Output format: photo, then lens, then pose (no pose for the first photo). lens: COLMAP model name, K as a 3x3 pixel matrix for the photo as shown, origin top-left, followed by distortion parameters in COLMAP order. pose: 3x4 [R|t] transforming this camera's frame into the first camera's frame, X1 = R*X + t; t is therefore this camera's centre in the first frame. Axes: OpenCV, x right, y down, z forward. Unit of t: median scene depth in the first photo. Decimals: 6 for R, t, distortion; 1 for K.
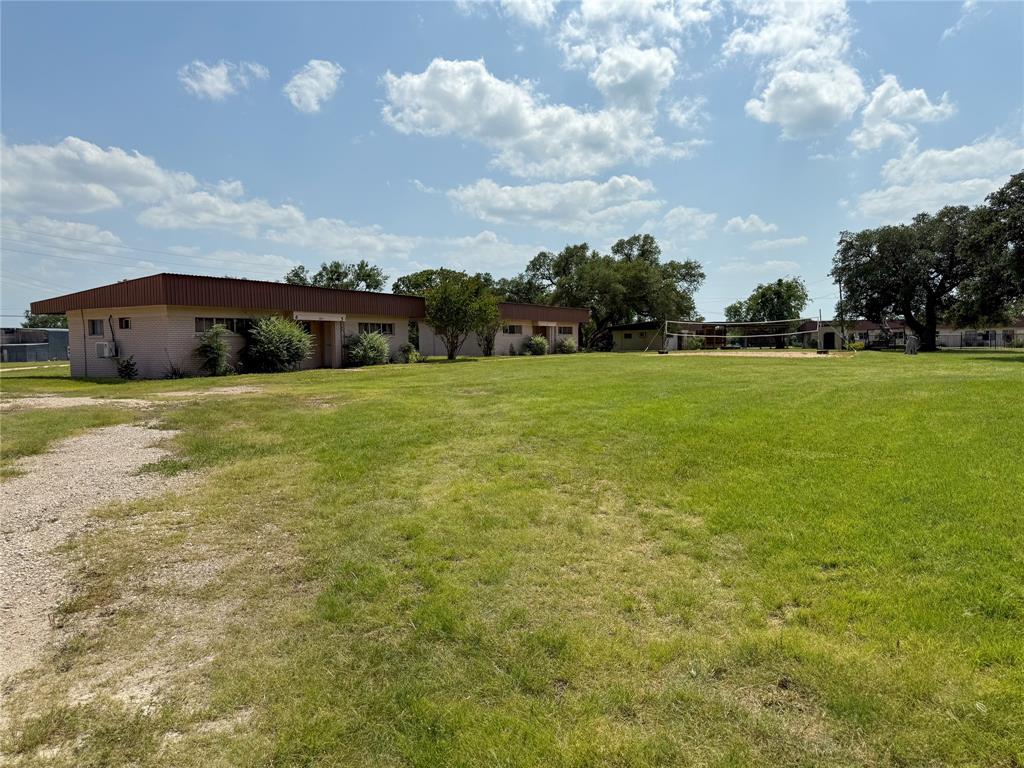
lens RADIAL K [[726.4, 0, 511.3], [0, 726.4, 400.9], [0, 0, 1]] dist [0.090797, -0.119466]
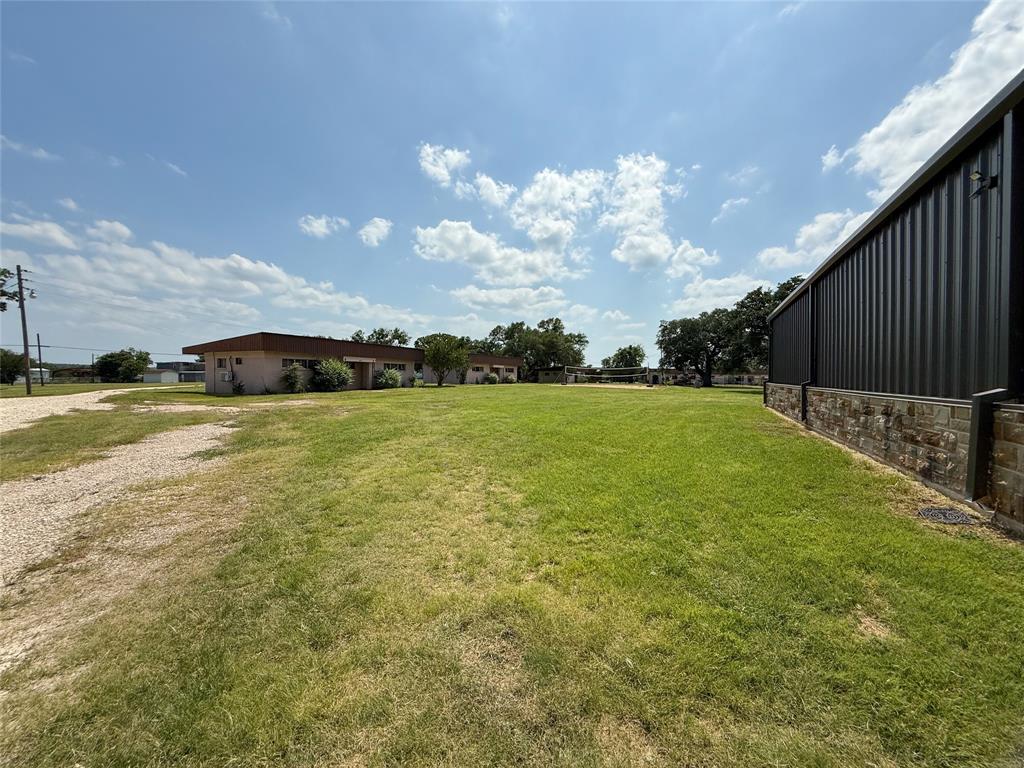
lens RADIAL K [[415.4, 0, 513.7], [0, 415.4, 371.3], [0, 0, 1]] dist [0.000951, 0.000227]
pose [[0.997505, 0.021802, 0.067152, 0.014336], [-0.015473, 0.995511, -0.093371, -0.001459], [-0.068886, 0.092099, 0.993364, 0.008347]]
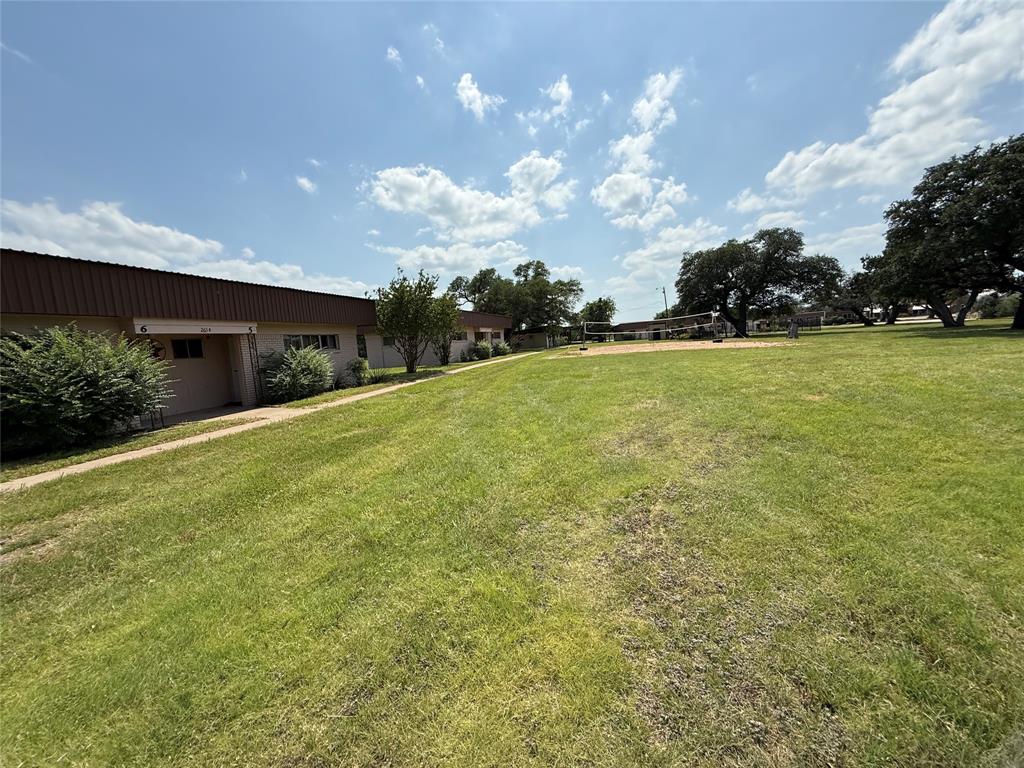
lens RADIAL K [[407.5, 0, 507.3], [0, 407.5, 388.6], [0, 0, 1]] dist [-0.000568, -0.000138]
pose [[0.973871, -0.081720, 0.211890, -0.044587], [0.076127, 0.996503, 0.034431, -0.027238], [-0.213962, -0.017401, 0.976687, 0.292628]]
